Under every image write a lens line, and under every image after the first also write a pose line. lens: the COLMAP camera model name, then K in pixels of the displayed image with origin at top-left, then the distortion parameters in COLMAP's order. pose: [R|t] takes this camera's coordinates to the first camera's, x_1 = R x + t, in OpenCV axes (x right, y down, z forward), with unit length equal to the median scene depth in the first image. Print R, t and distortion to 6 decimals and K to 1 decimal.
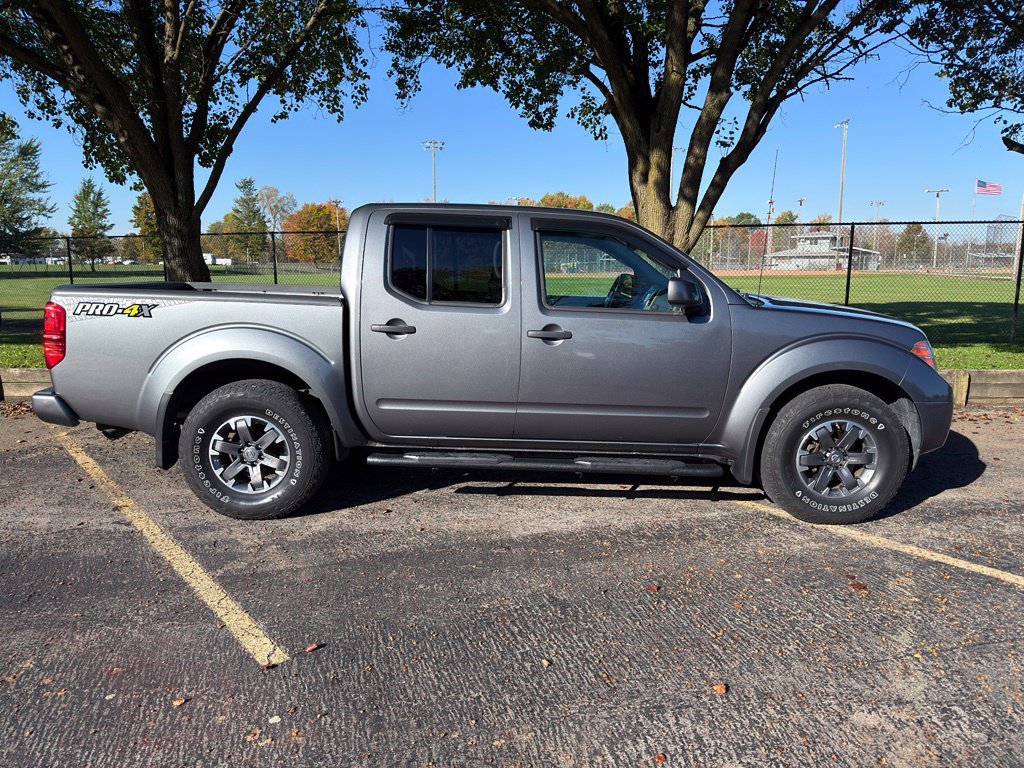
lens RADIAL K [[722.2, 0, 536.3], [0, 722.2, 382.3], [0, 0, 1]] dist [0.070645, -0.085417]
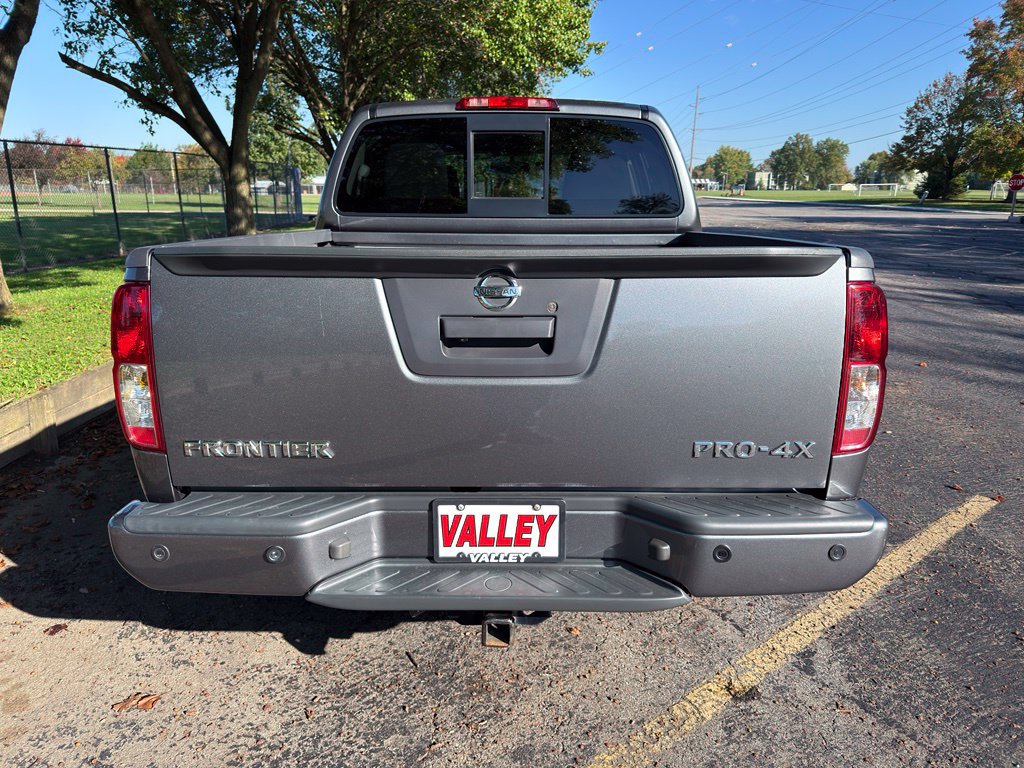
lens RADIAL K [[710.7, 0, 508.0], [0, 710.7, 389.3], [0, 0, 1]] dist [0.068091, -0.082303]
pose [[0.020503, -0.270761, 0.962428, -1.066722], [0.157111, 0.951543, 0.264351, -0.190919], [-0.987368, 0.145788, 0.062050, 1.187504]]
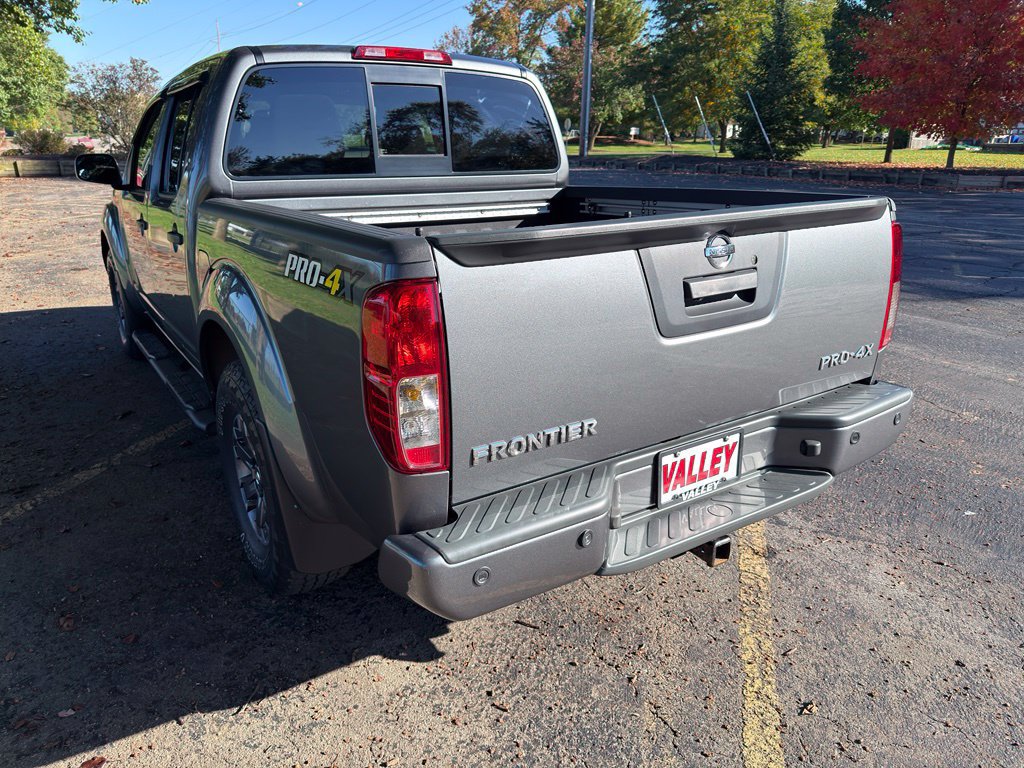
lens RADIAL K [[710.7, 0, 508.0], [0, 710.7, 389.3], [0, 0, 1]] dist [0.068091, -0.082303]
pose [[-0.539251, -0.285084, 0.792424, -0.973695], [0.132250, 0.900617, 0.414004, -0.259210], [-0.831696, 0.328050, -0.447956, 1.532884]]
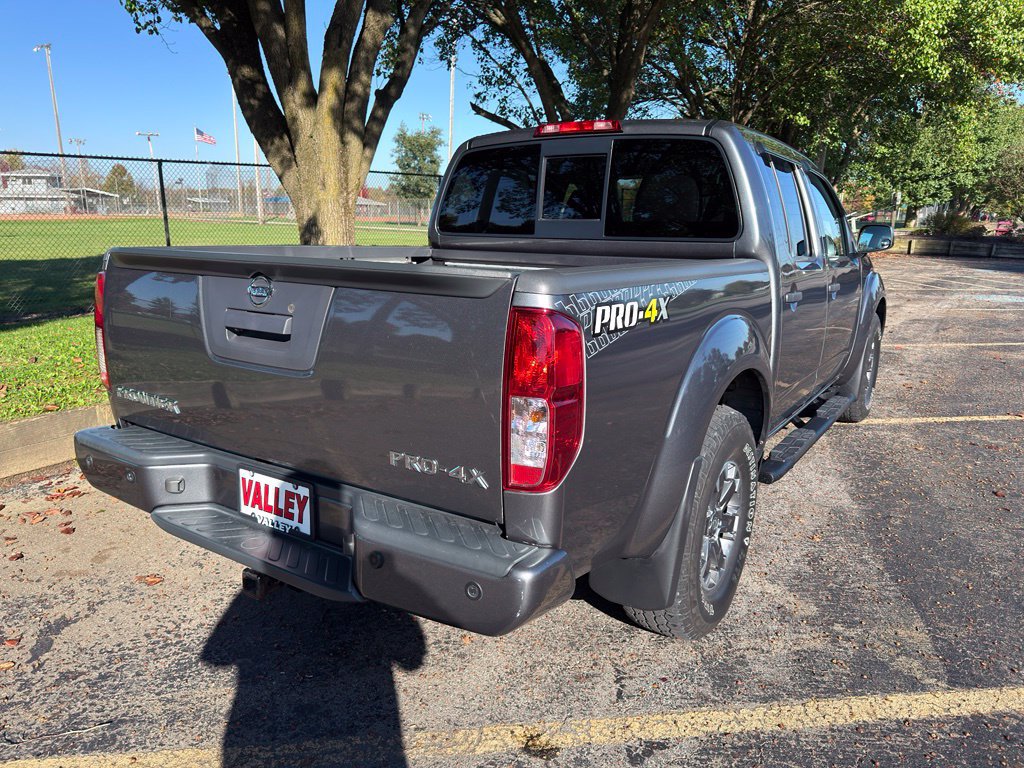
lens RADIAL K [[710.7, 0, 508.0], [0, 710.7, 389.3], [0, 0, 1]] dist [0.068091, -0.082303]
pose [[0.552804, -0.196640, 0.809778, -0.976107], [0.126099, 0.980309, 0.151967, -0.129119], [-0.823715, 0.018104, 0.566715, 0.819544]]
